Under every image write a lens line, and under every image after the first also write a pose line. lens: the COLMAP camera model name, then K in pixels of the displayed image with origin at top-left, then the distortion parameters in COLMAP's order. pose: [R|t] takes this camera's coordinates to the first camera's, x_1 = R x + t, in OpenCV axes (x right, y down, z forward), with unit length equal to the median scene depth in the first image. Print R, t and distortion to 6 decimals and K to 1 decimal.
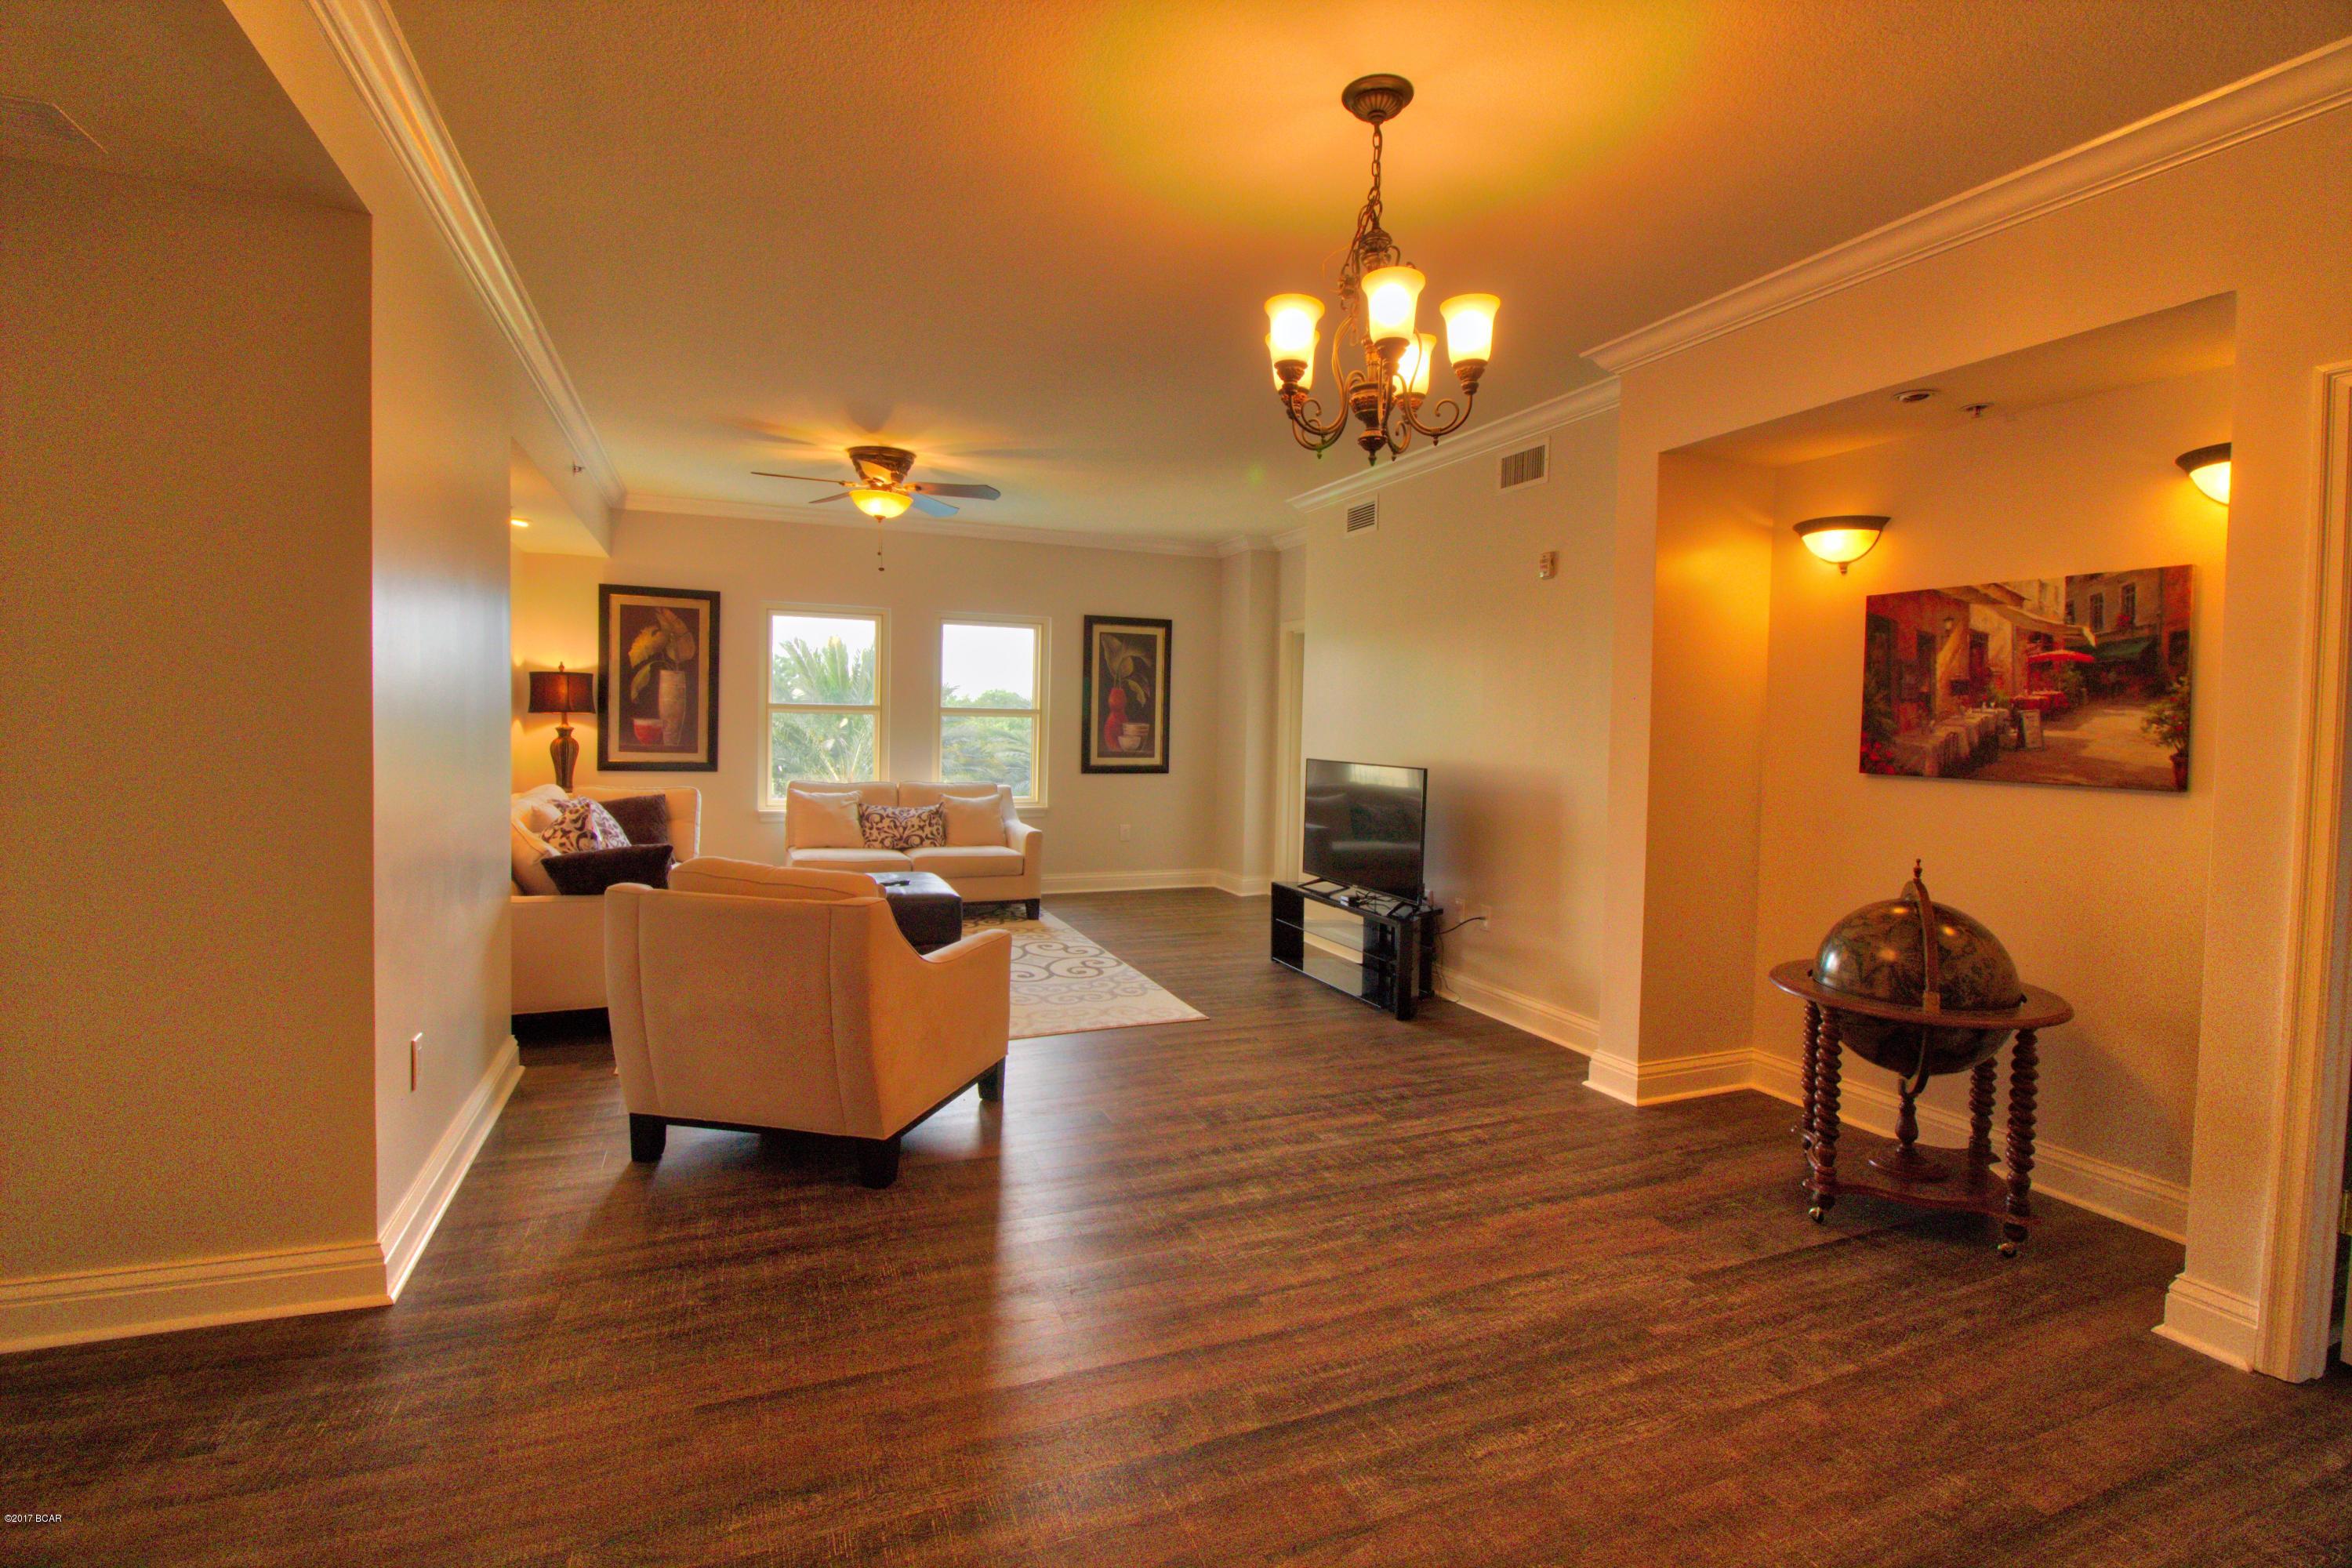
lens RADIAL K [[1089.3, 0, 1183.3], [0, 1089.3, 758.0], [0, 0, 1]] dist [0.002184, -0.007113]
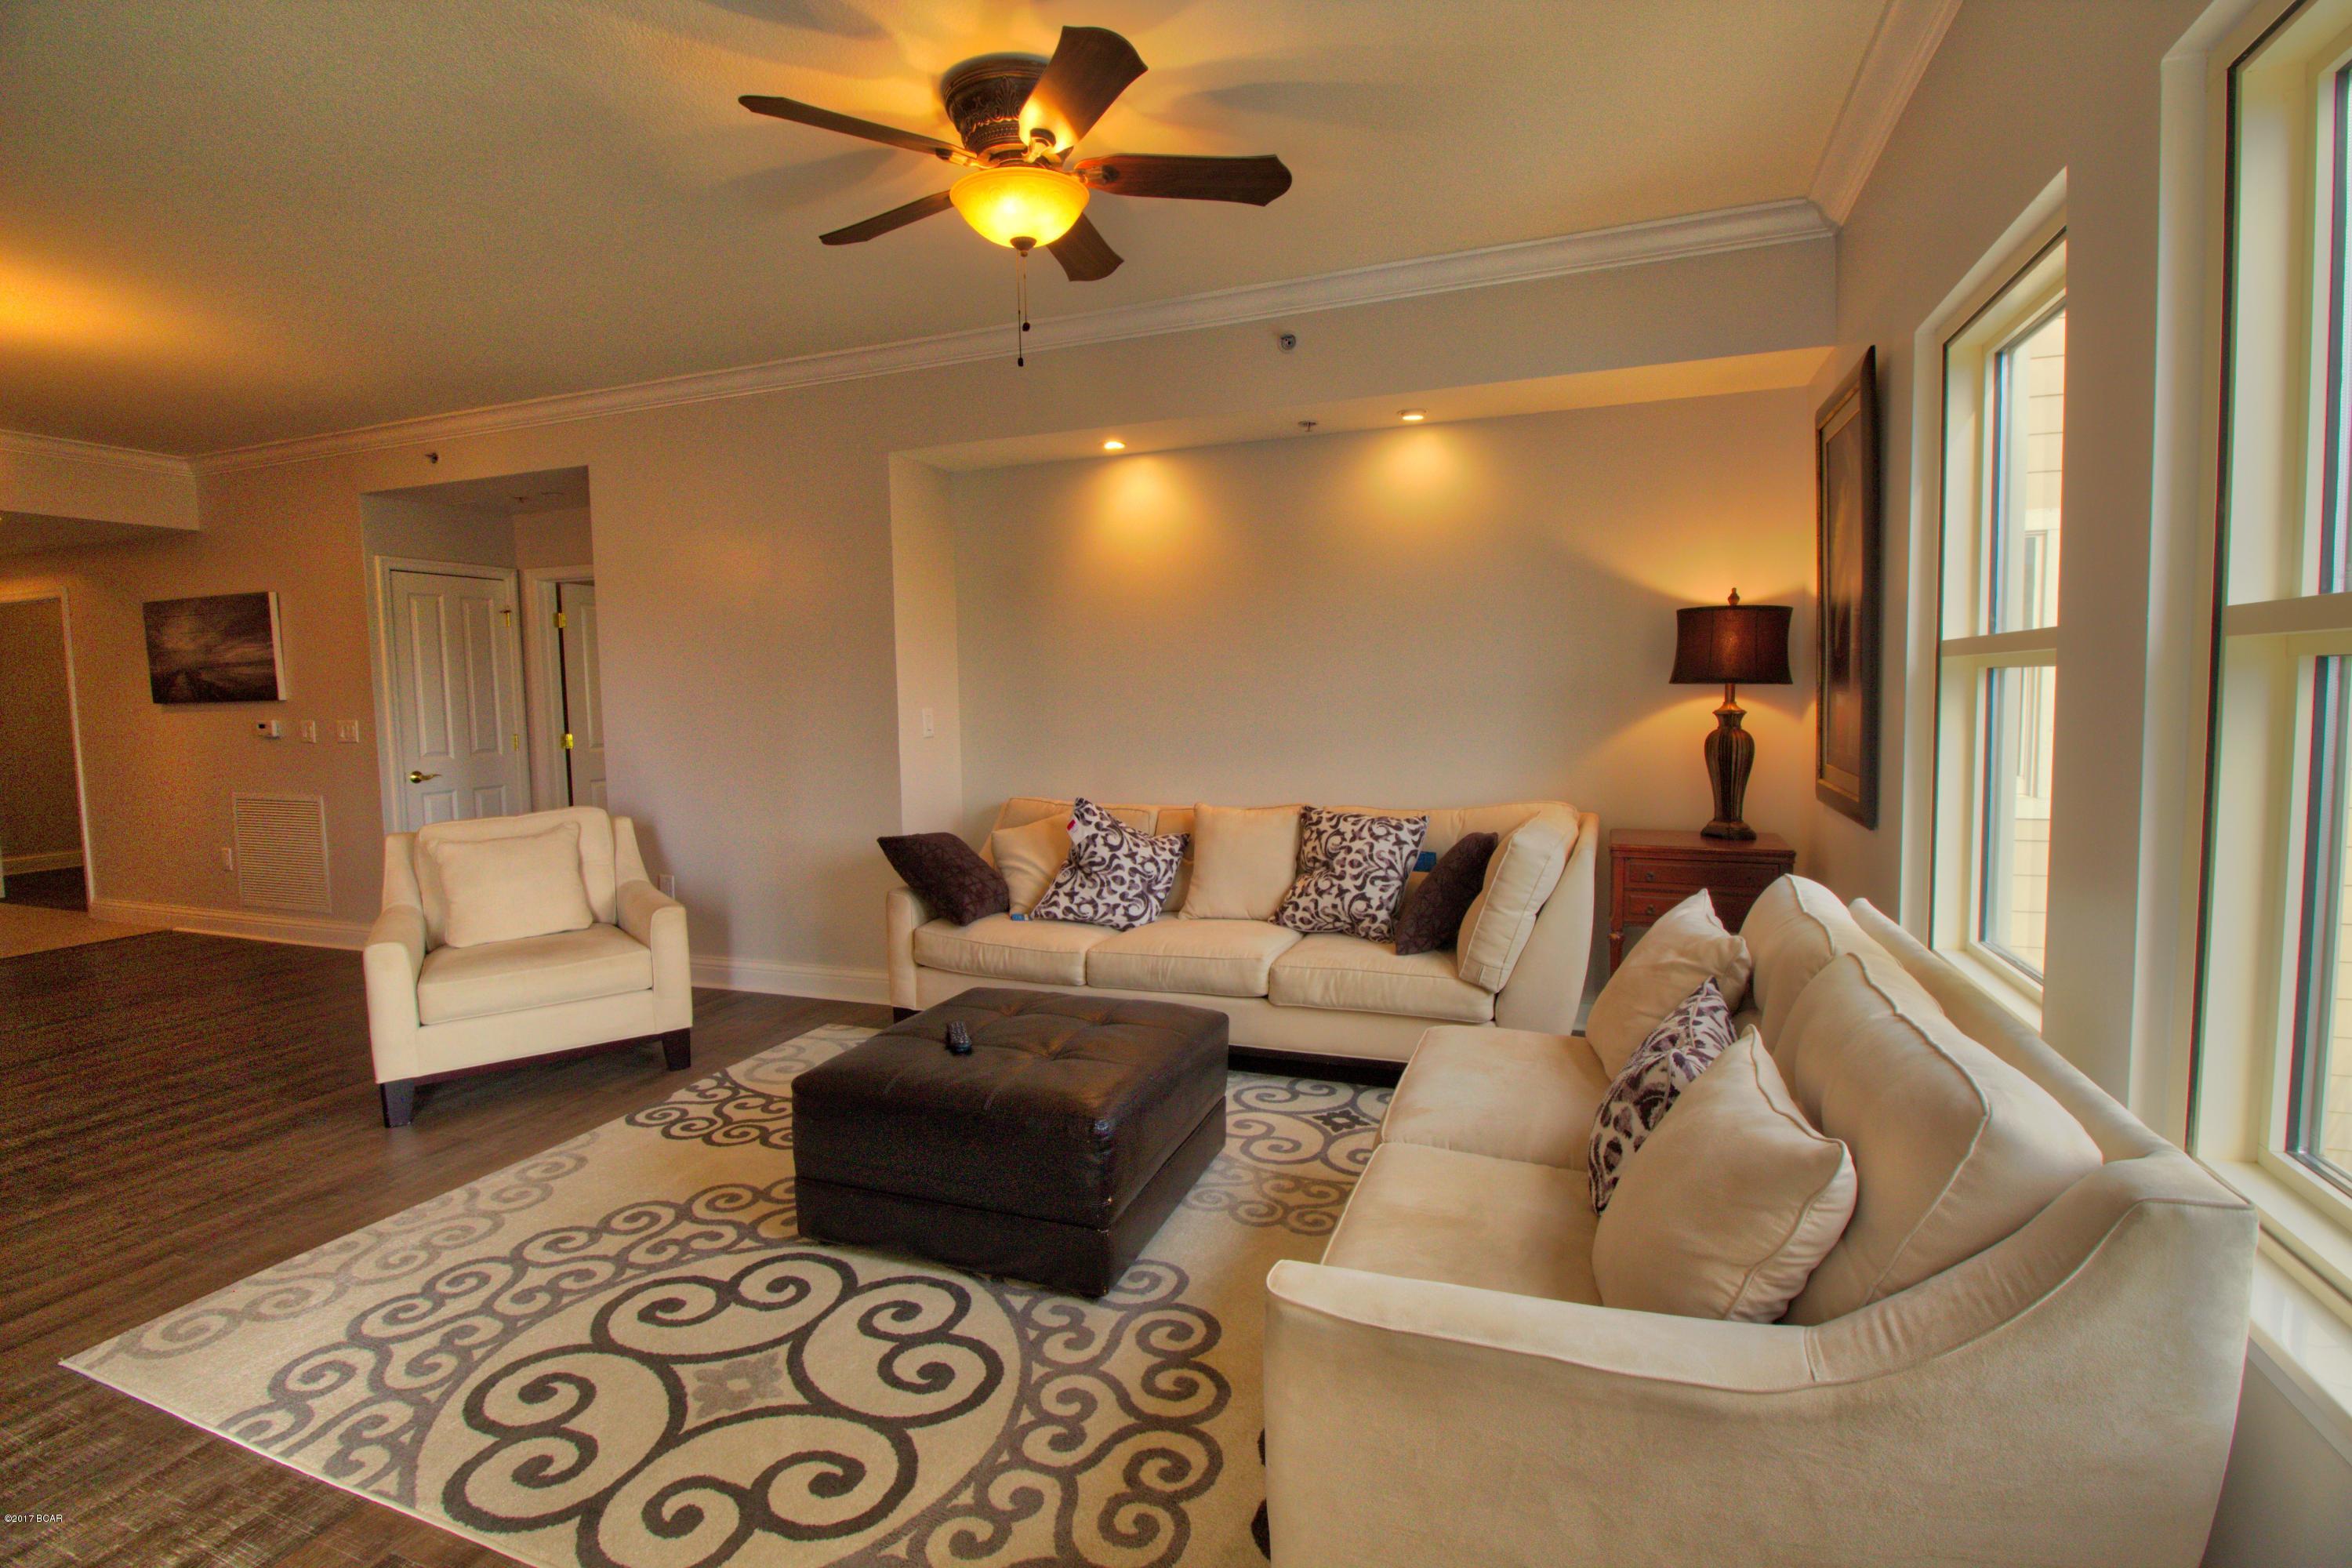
lens RADIAL K [[1090.7, 0, 1178.5], [0, 1090.7, 768.1], [0, 0, 1]] dist [0.000066, -0.011436]
pose [[-0.686463, 0.046022, -0.725707, 0.010437], [-0.020070, 0.996416, 0.082174, -0.036280], [0.726888, 0.070975, -0.683078, 1.120290]]
